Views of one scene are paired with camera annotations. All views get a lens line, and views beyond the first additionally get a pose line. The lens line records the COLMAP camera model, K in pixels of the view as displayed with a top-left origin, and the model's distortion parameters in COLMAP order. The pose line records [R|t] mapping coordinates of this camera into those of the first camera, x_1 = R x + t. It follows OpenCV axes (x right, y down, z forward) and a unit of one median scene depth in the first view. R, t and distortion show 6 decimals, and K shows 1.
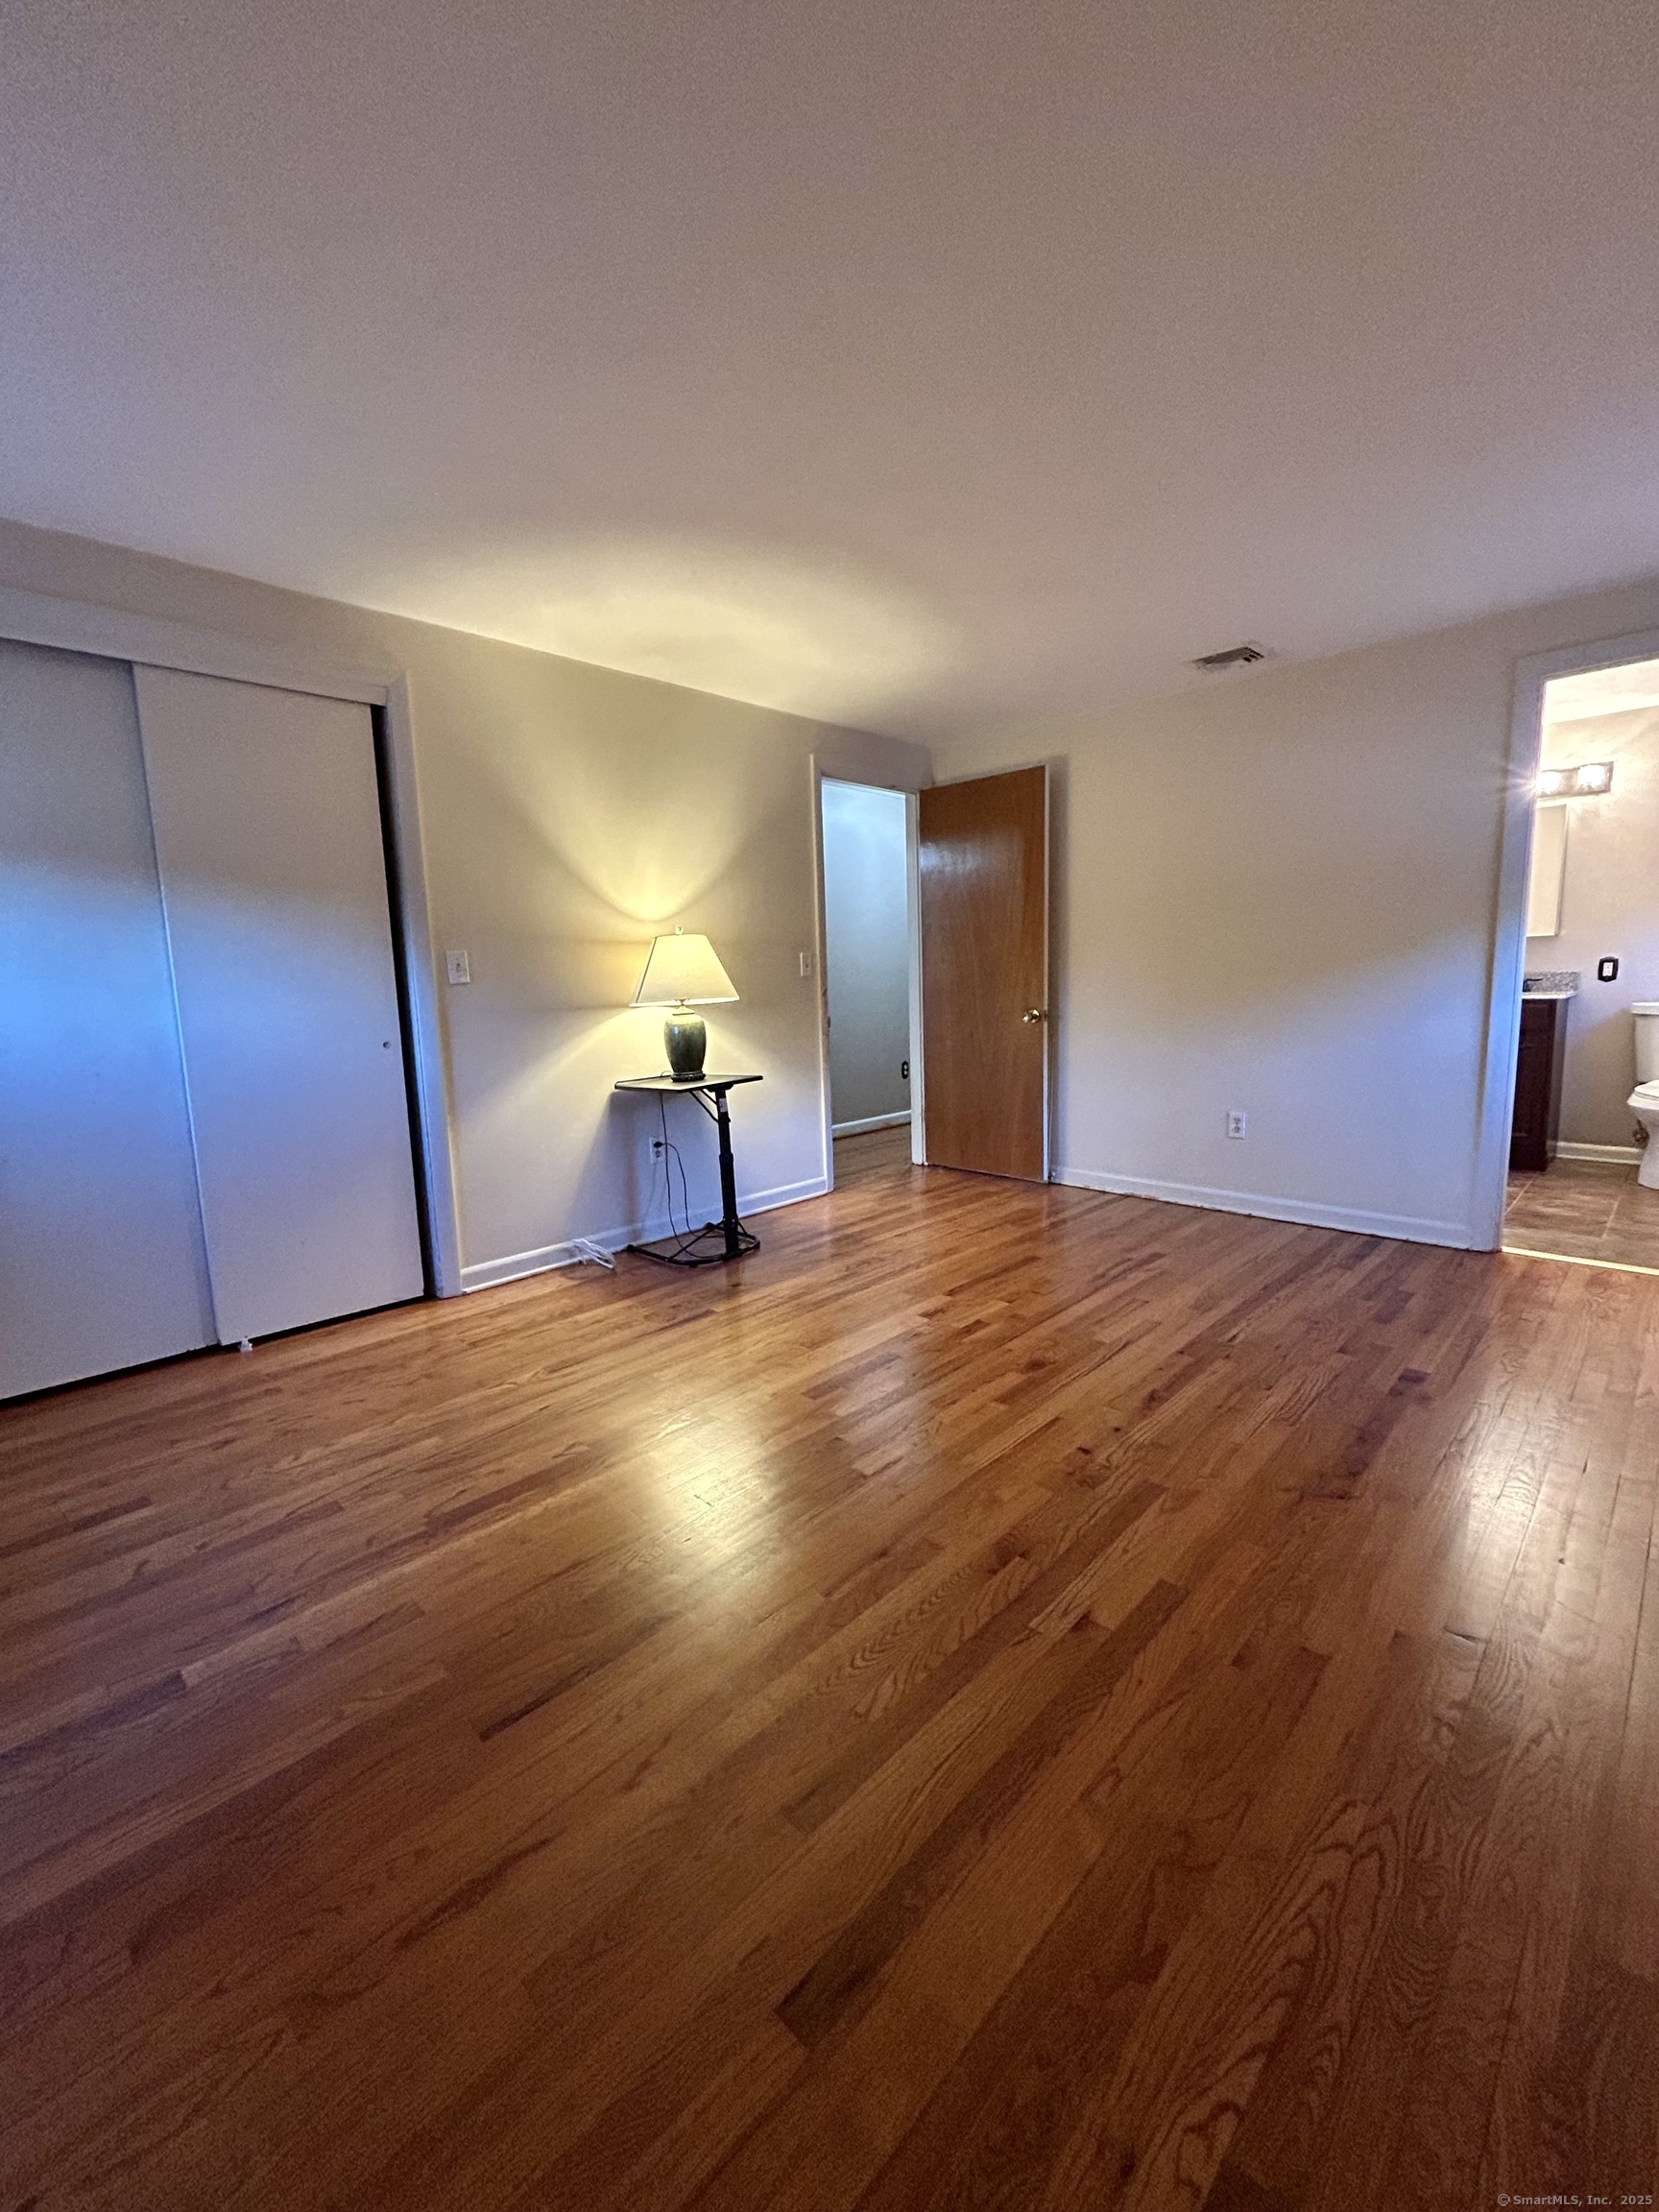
lens RADIAL K [[899.1, 0, 832.2], [0, 899.1, 1107.6], [0, 0, 1]] dist [-0.001709, -0.000822]
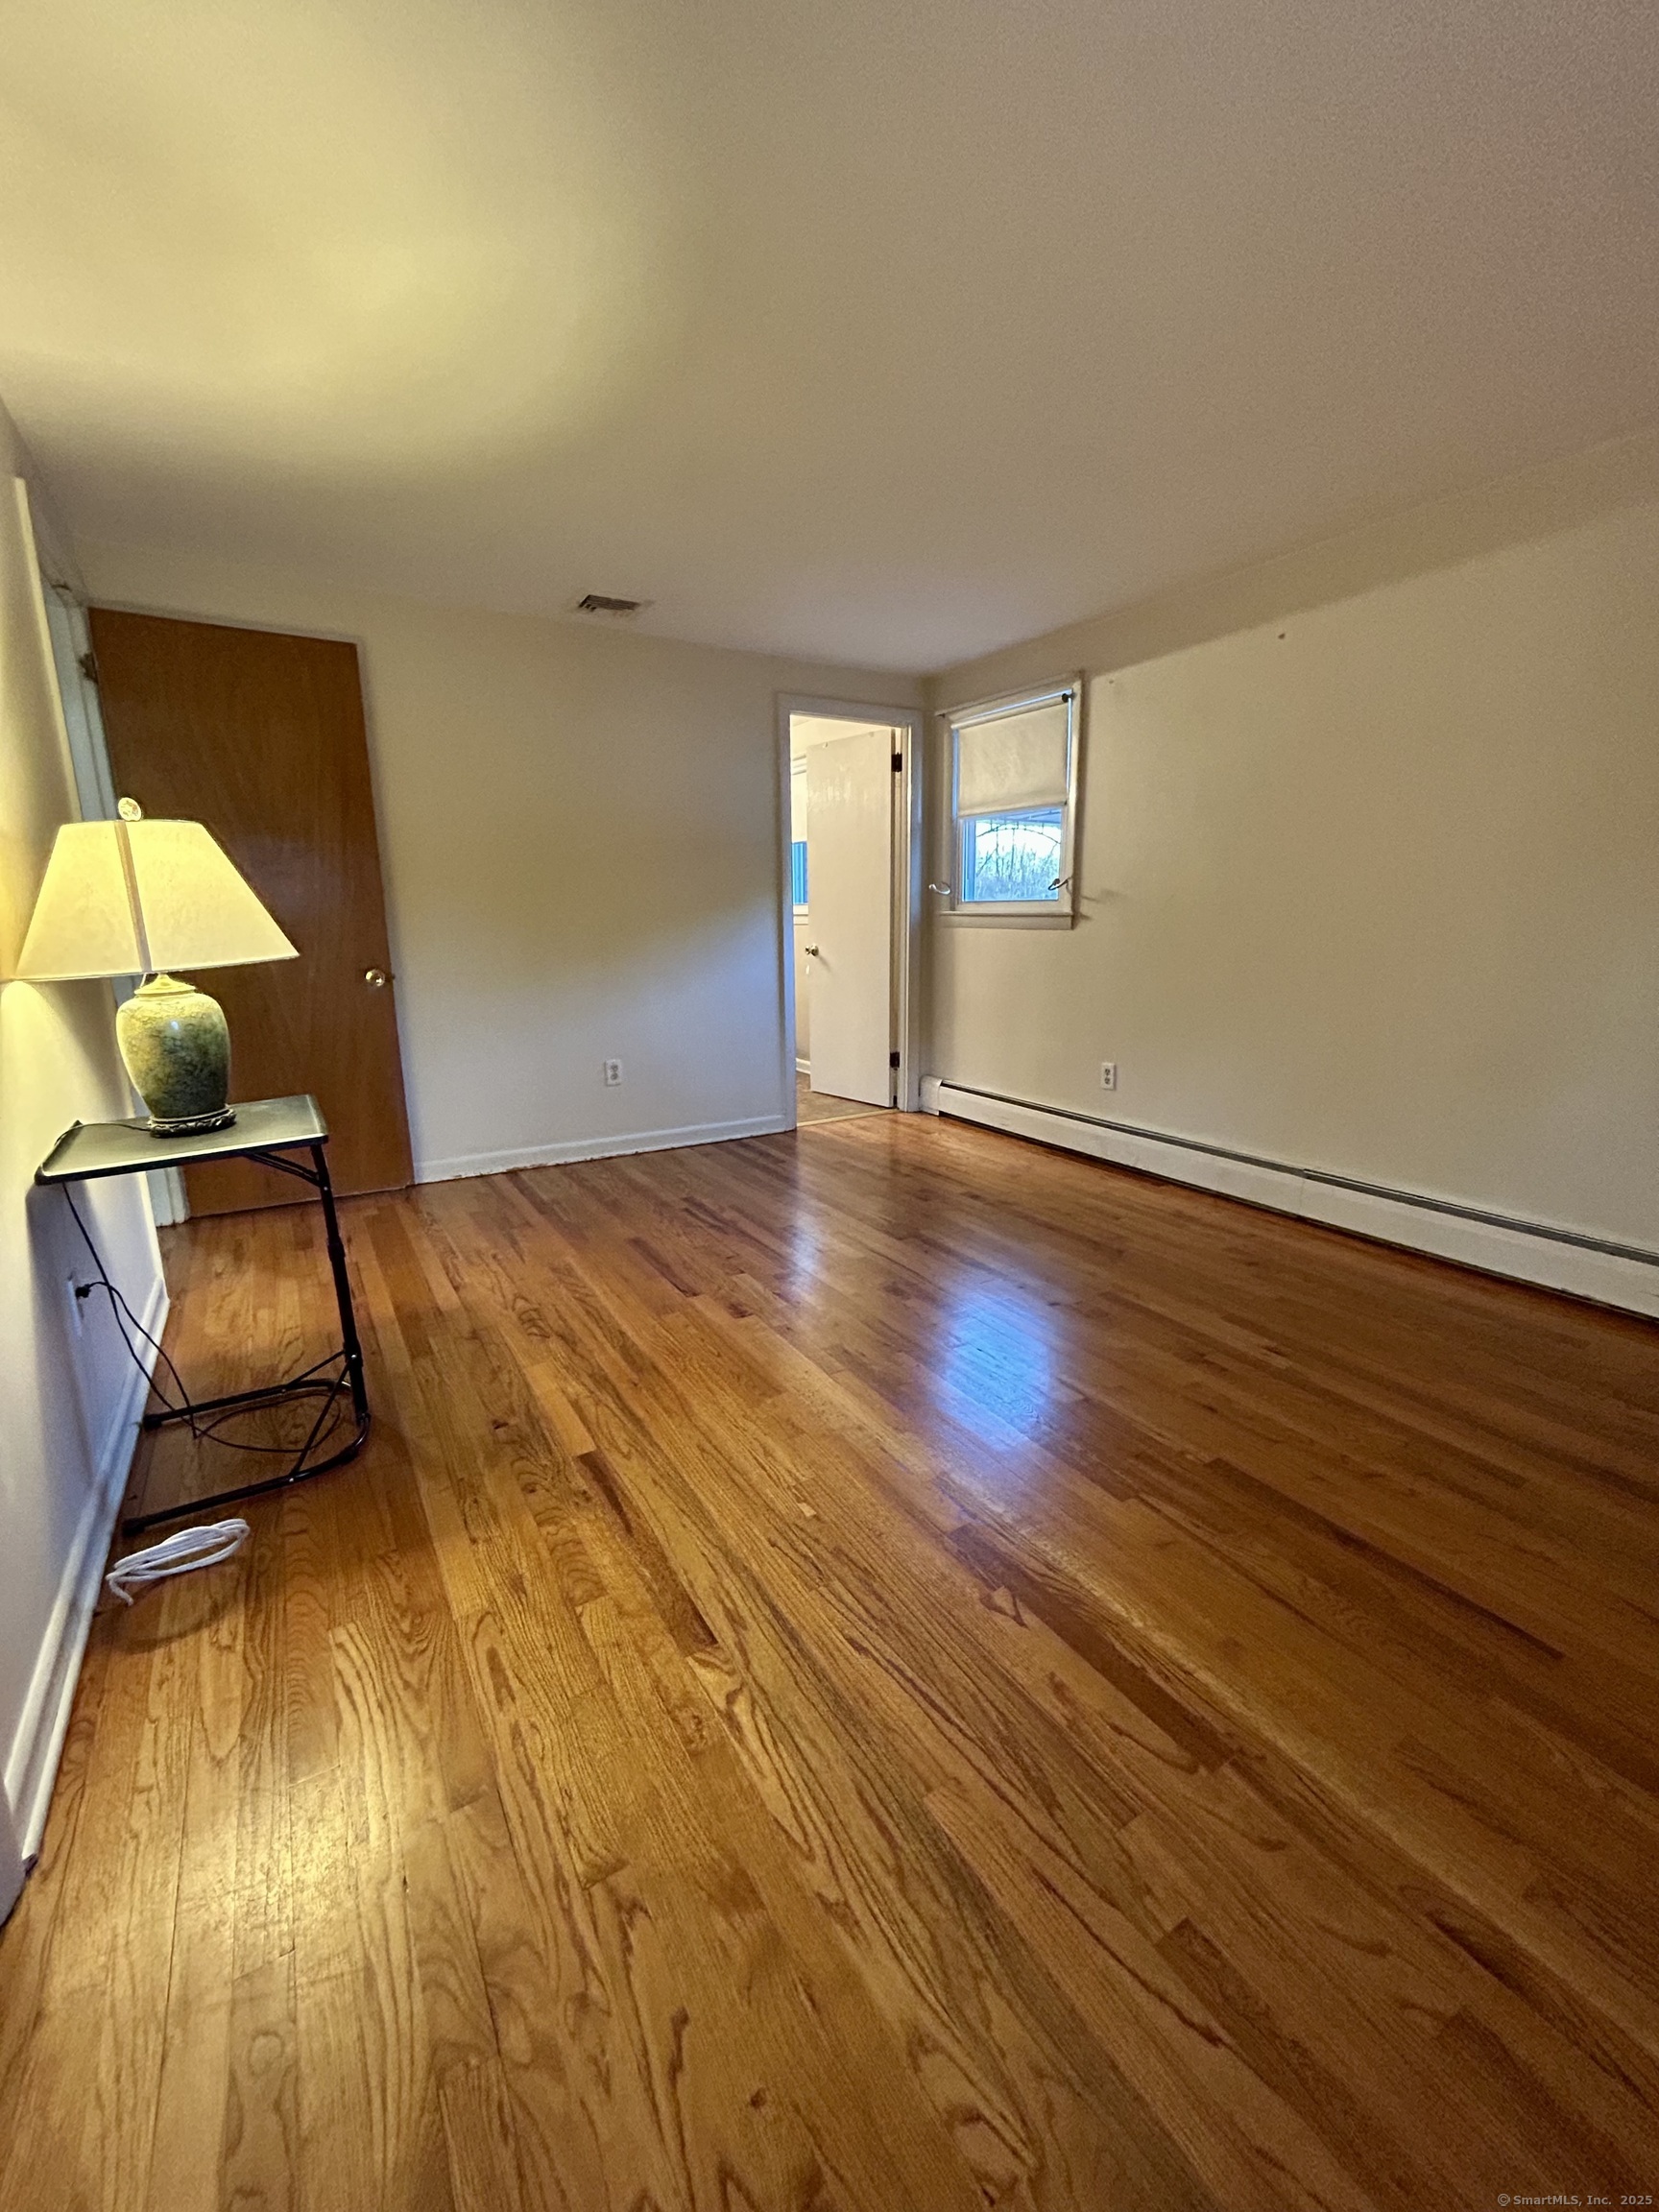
lens RADIAL K [[903.3, 0, 829.5], [0, 903.3, 1106.0], [0, 0, 1]] dist [-0.000837, -0.000119]
pose [[0.245569, -0.177490, 0.952992, -0.624660], [0.142529, 0.979021, 0.145610, -0.074707], [-0.958844, 0.100072, 0.265714, 0.625509]]
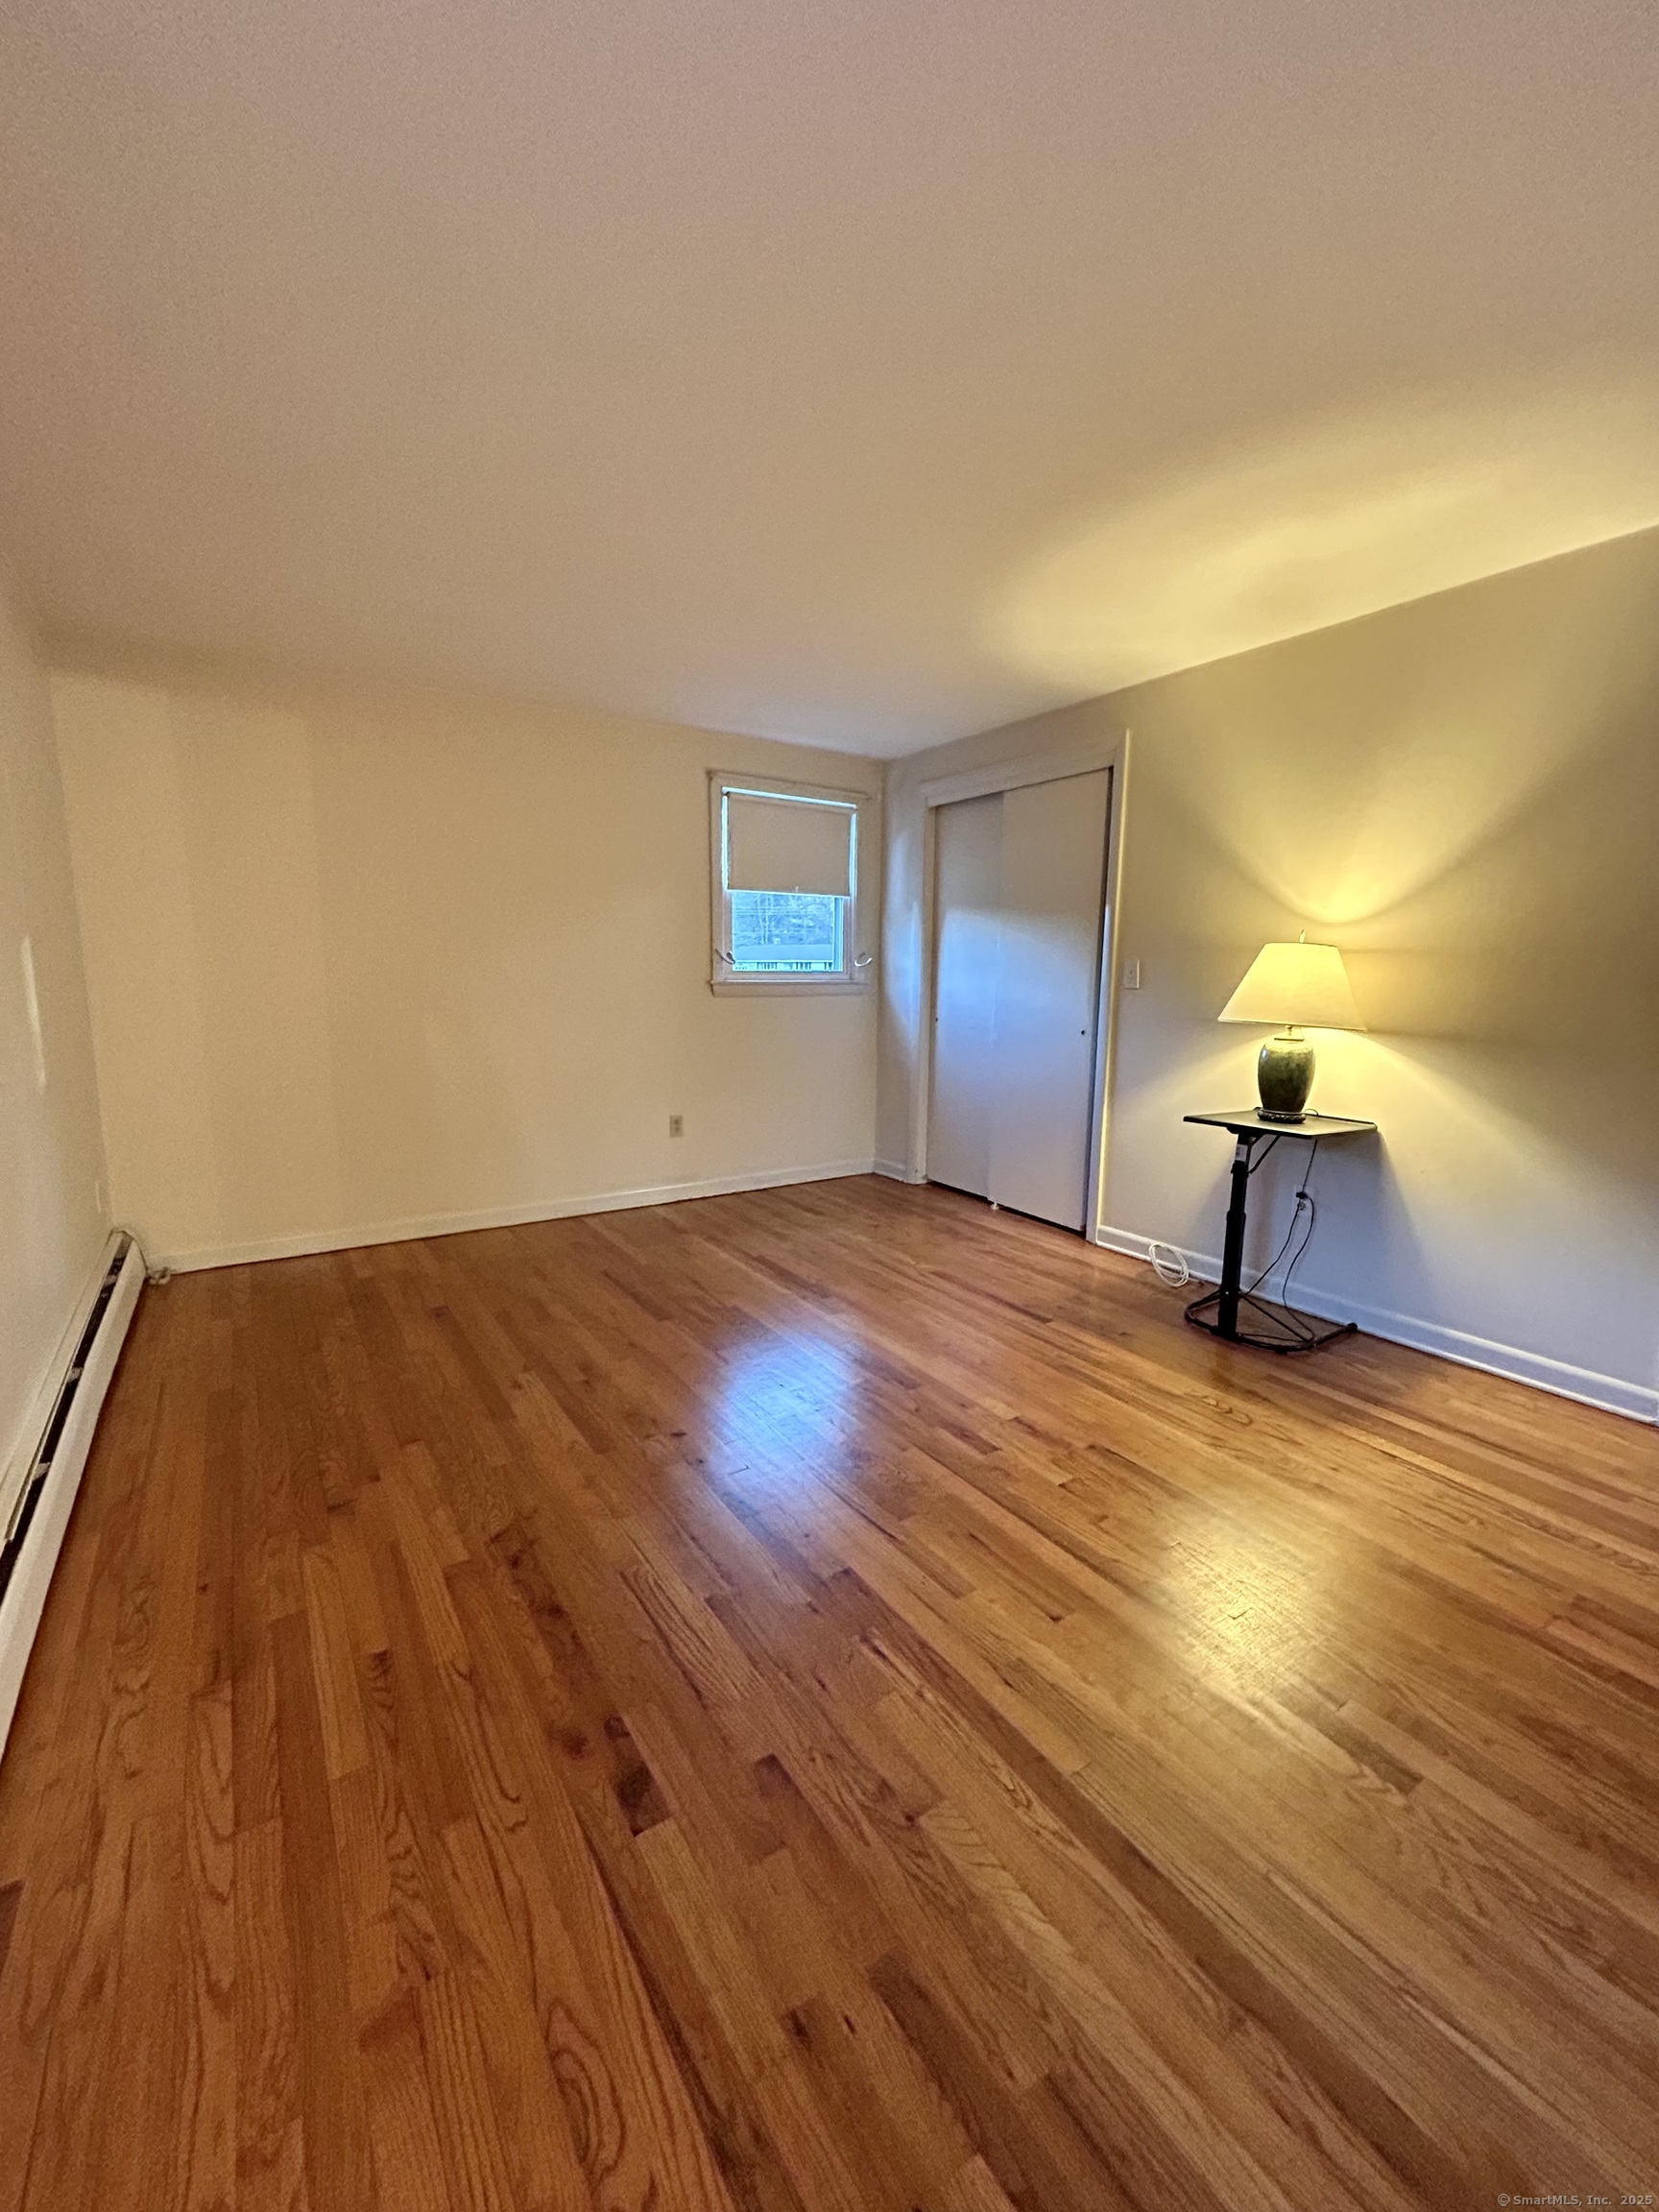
lens RADIAL K [[899.1, 0, 832.2], [0, 899.1, 1107.6], [0, 0, 1]] dist [-0.001709, -0.000822]
pose [[-0.211551, 0.178048, -0.961012, 0.822893], [-0.146422, 0.966396, 0.211278, -0.179834], [0.966337, 0.185410, -0.178372, 0.871200]]
